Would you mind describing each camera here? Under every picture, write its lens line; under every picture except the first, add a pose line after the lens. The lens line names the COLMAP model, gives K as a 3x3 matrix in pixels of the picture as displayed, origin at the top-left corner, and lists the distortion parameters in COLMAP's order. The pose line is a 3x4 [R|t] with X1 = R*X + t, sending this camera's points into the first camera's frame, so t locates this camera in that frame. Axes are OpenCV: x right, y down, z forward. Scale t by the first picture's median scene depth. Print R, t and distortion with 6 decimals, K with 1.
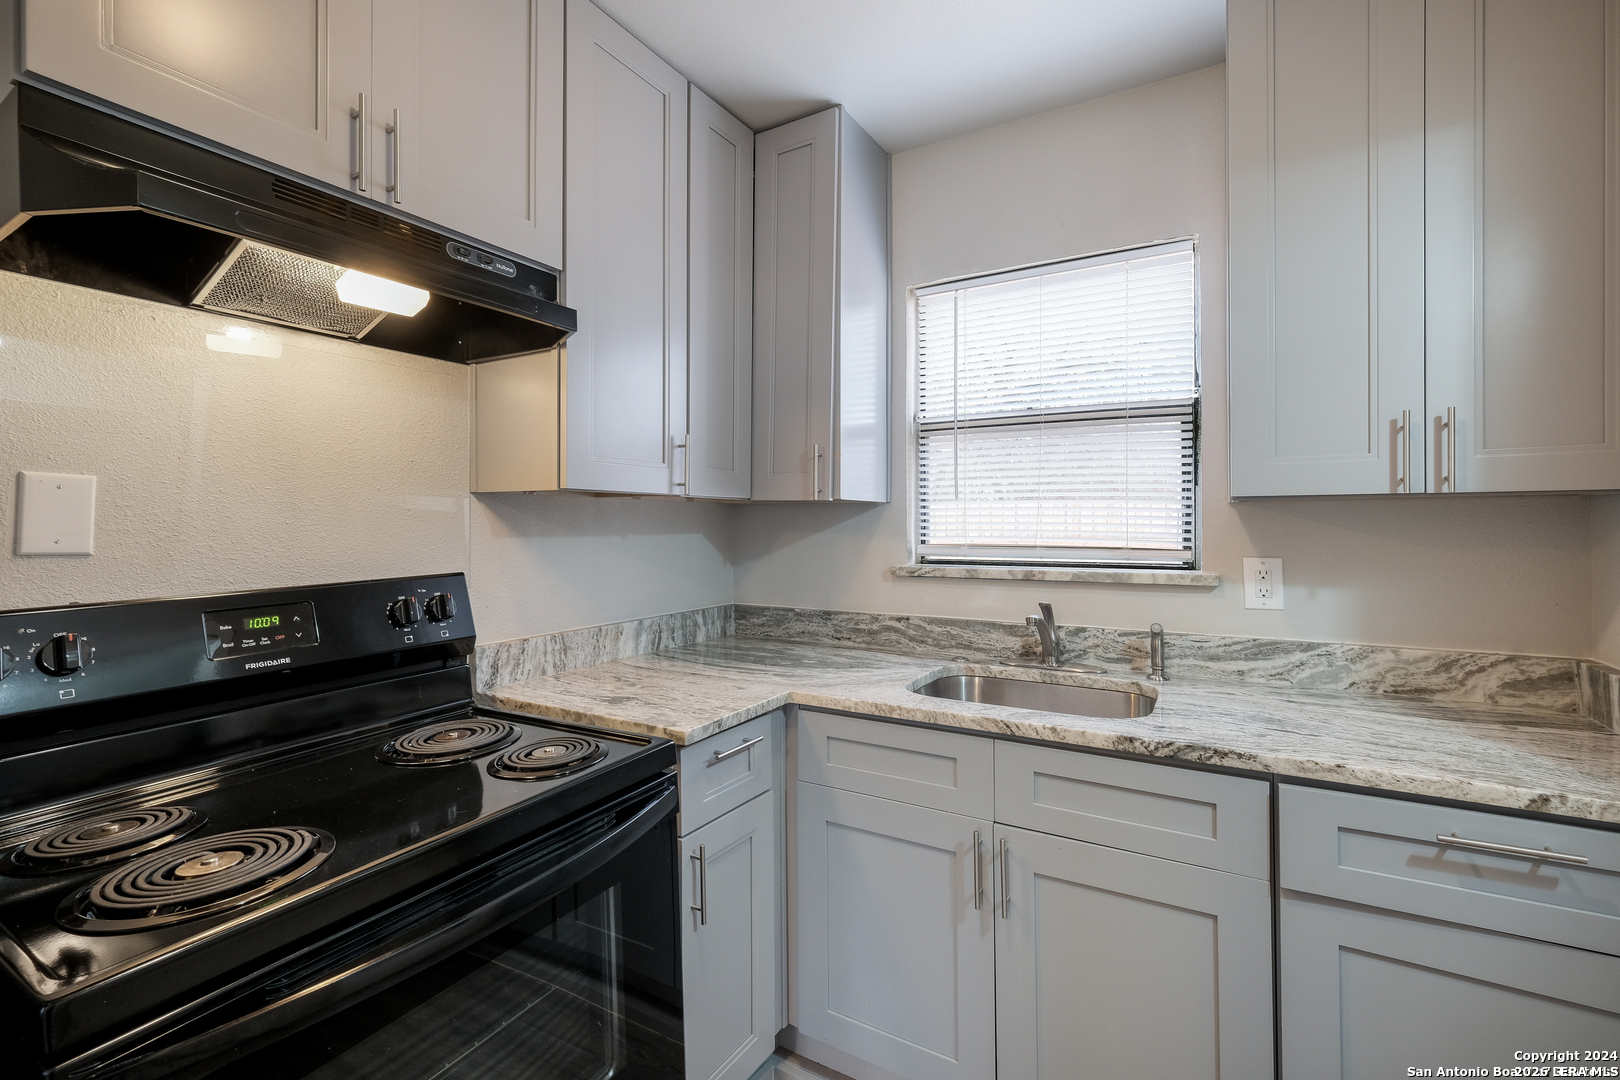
lens RADIAL K [[707.7, 0, 791.4], [0, 707.7, 520.1], [0, 0, 1]] dist [0.001208, -0.000298]
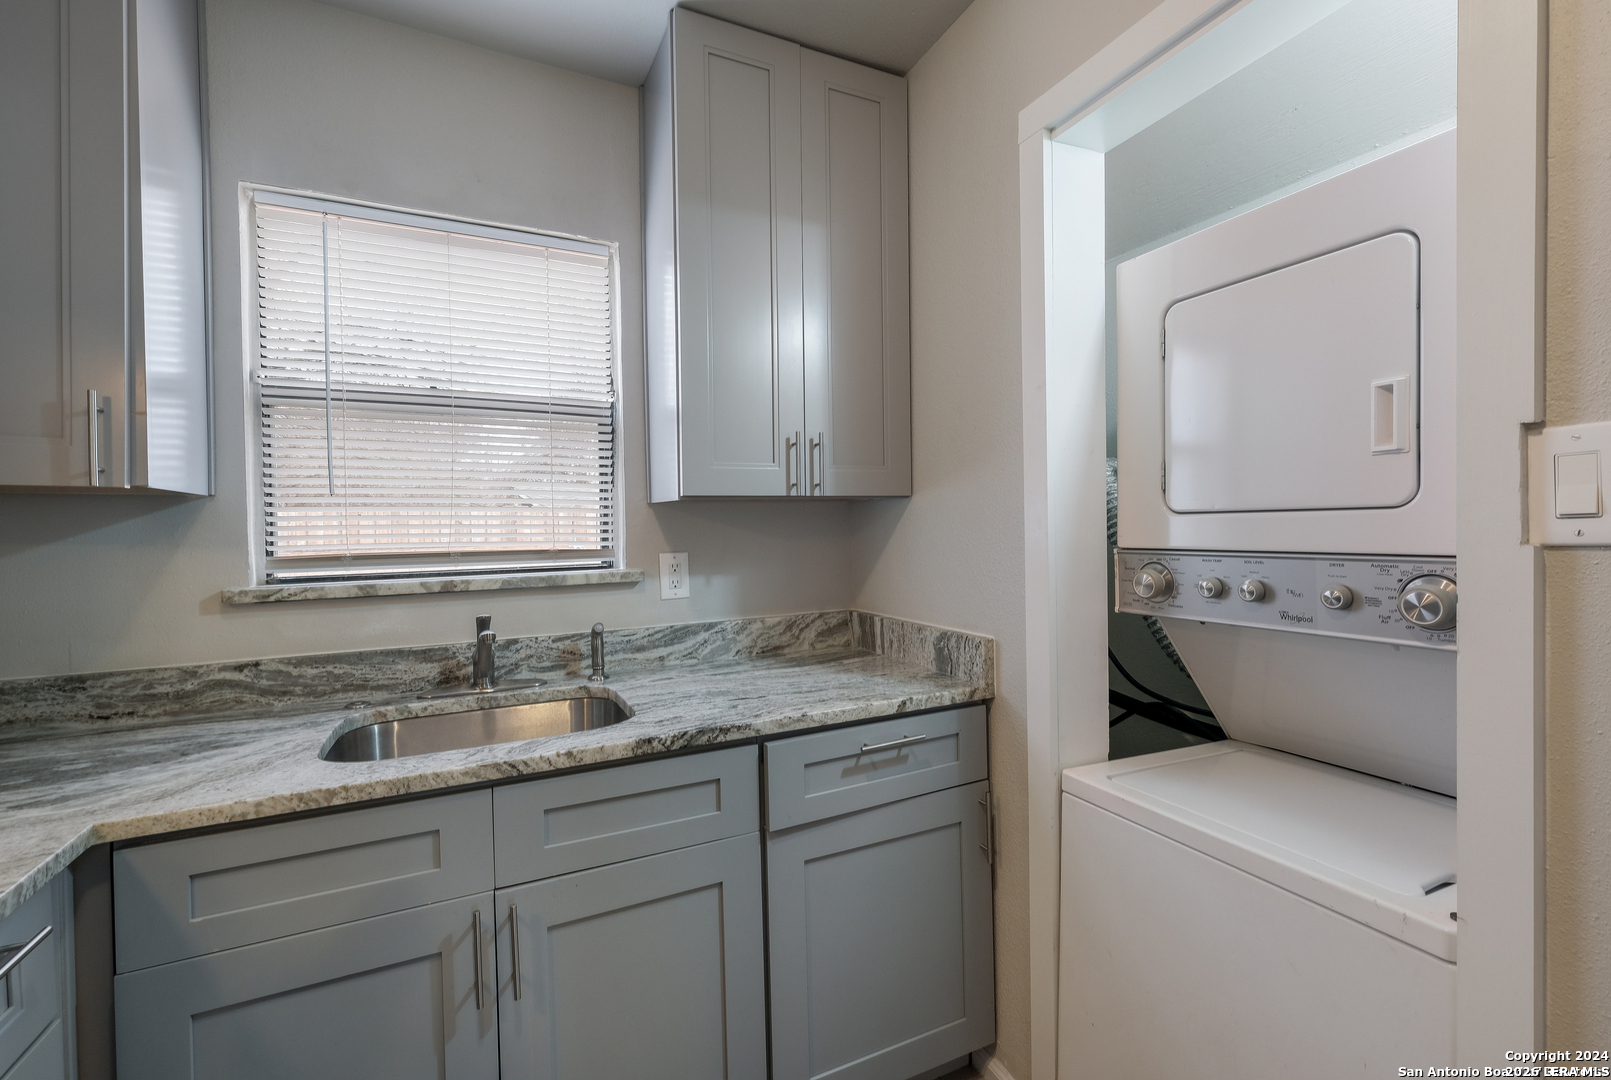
lens RADIAL K [[707.1, 0, 816.8], [0, 707.1, 532.6], [0, 0, 1]] dist [0.002957, 0.000057]
pose [[0.536547, -0.015156, 0.843735, -0.153816], [0.011923, 0.999875, 0.010378, 0.012040], [-0.843786, 0.004492, 0.536660, 0.204300]]
